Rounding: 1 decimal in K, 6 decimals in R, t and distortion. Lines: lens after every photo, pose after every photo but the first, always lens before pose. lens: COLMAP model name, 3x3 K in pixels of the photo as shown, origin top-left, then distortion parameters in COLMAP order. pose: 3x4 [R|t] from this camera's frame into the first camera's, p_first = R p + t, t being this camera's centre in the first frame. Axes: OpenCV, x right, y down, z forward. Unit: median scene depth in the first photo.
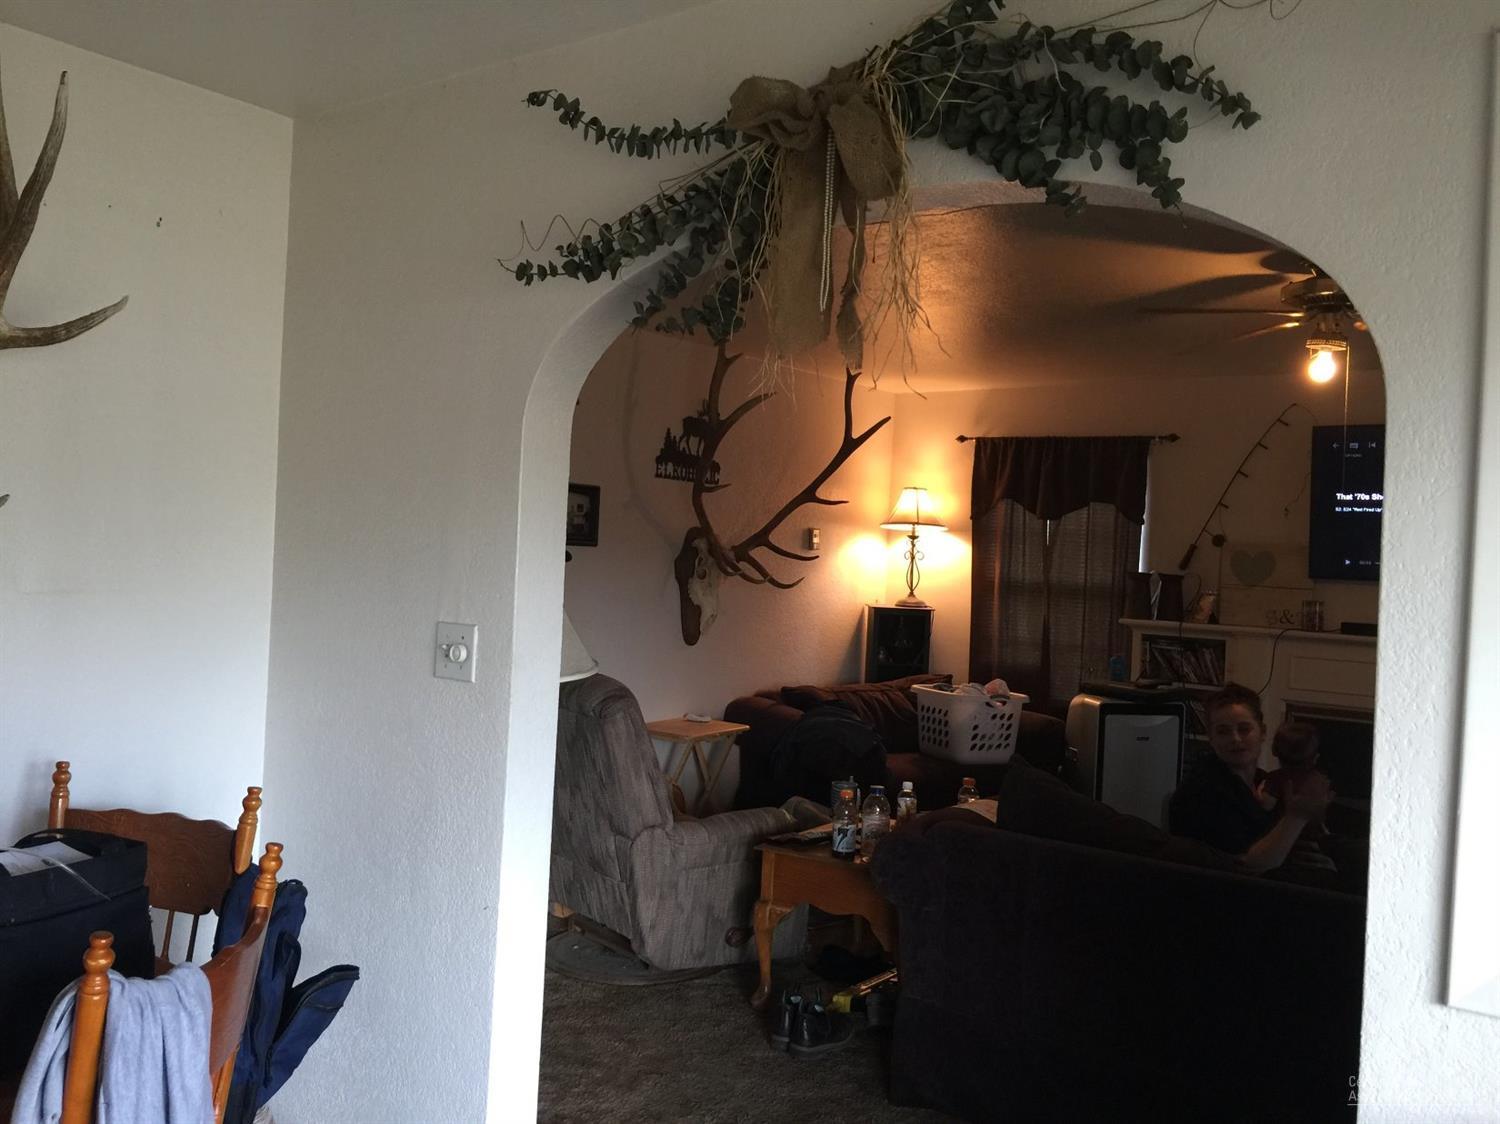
lens RADIAL K [[1254.0, 0, 748.5], [0, 1254.0, 553.0], [0, 0, 1]] dist [0.086269, -0.153875]
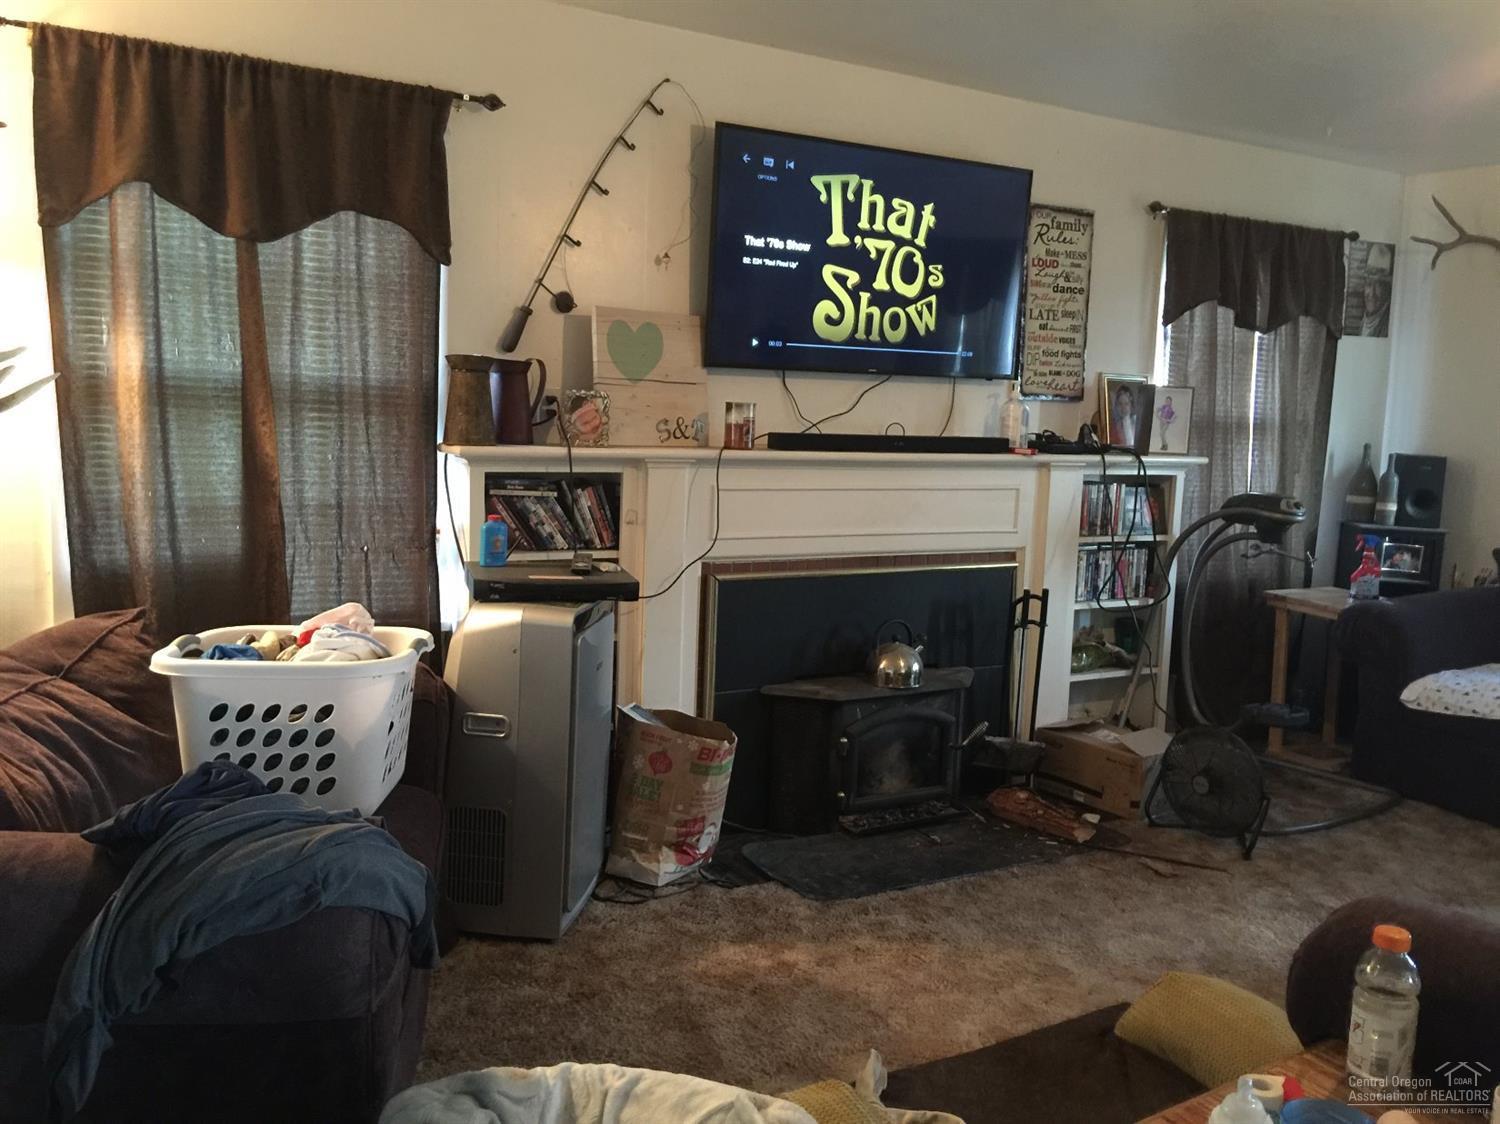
lens RADIAL K [[1251.9, 0, 750.0], [0, 1251.9, 562.0], [0, 0, 1]] dist [0.057483, -0.099430]
pose [[0.395764, -0.145620, 0.906733, -0.139297], [-0.012891, 0.986370, 0.164037, 0.012309], [-0.918262, -0.076608, 0.388493, 0.693813]]
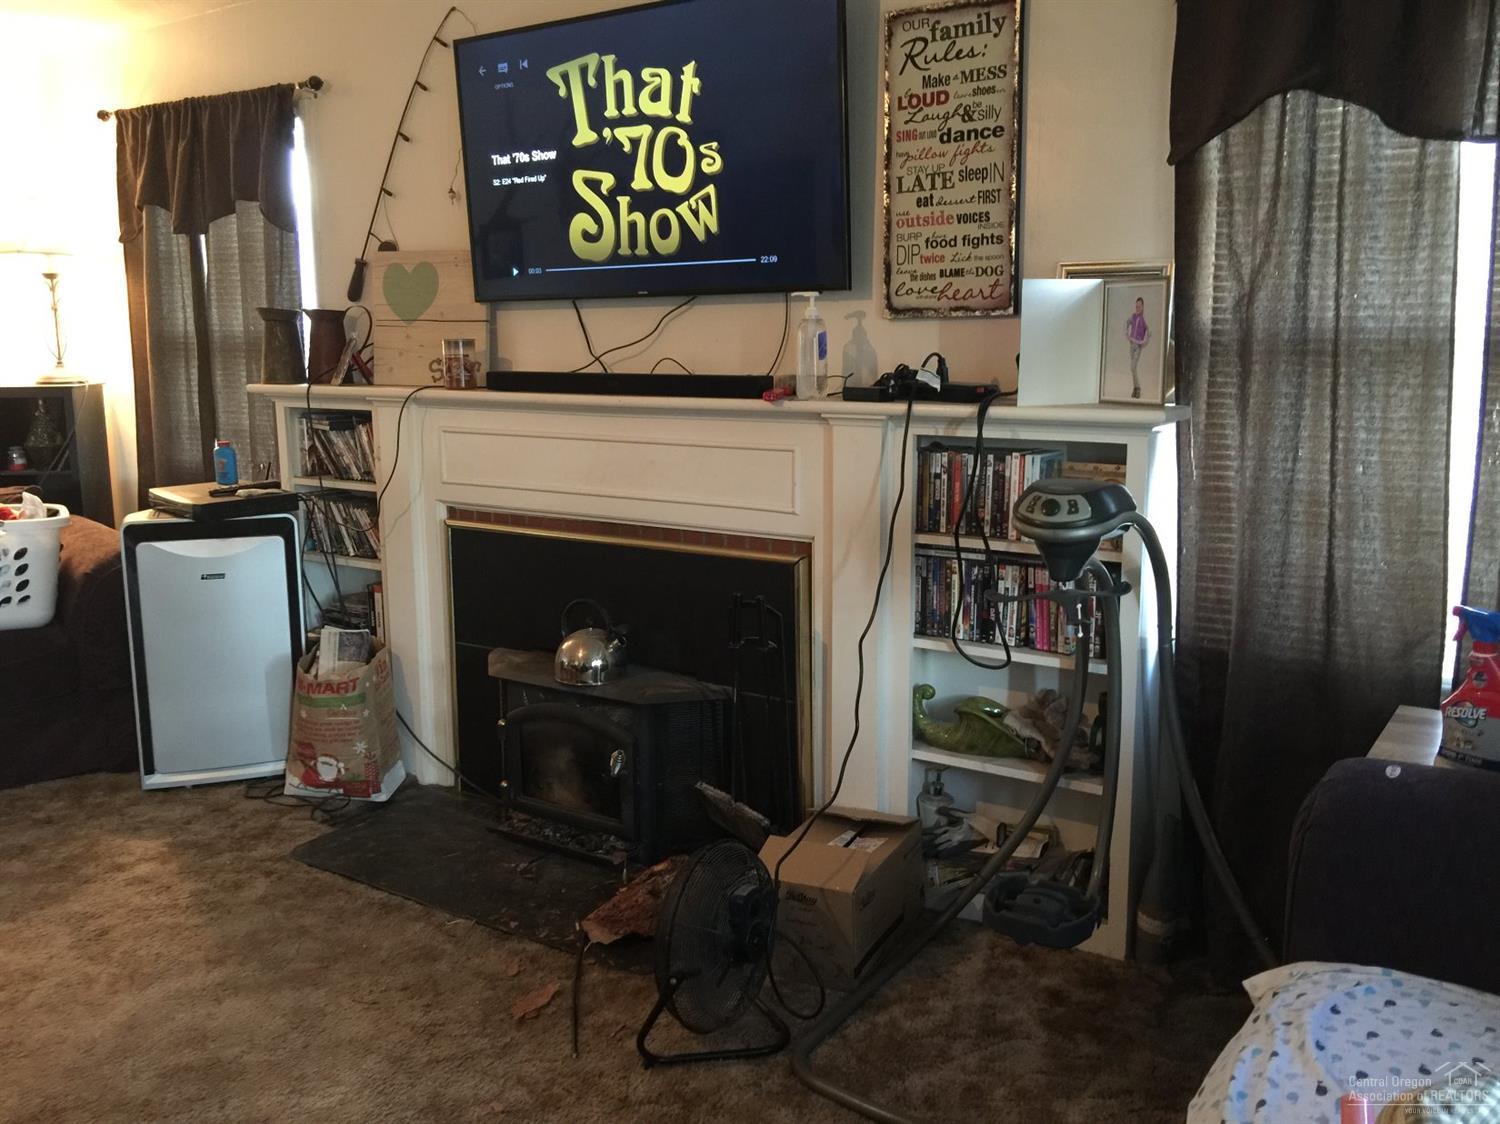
lens RADIAL K [[1254.0, 0, 748.5], [0, 1254.0, 553.0], [0, 0, 1]] dist [0.086269, -0.153875]
pose [[0.997036, -0.056710, 0.051992, 0.513808], [0.047484, 0.985297, 0.164120, 0.043668], [-0.060535, -0.161165, 0.985069, 0.352088]]
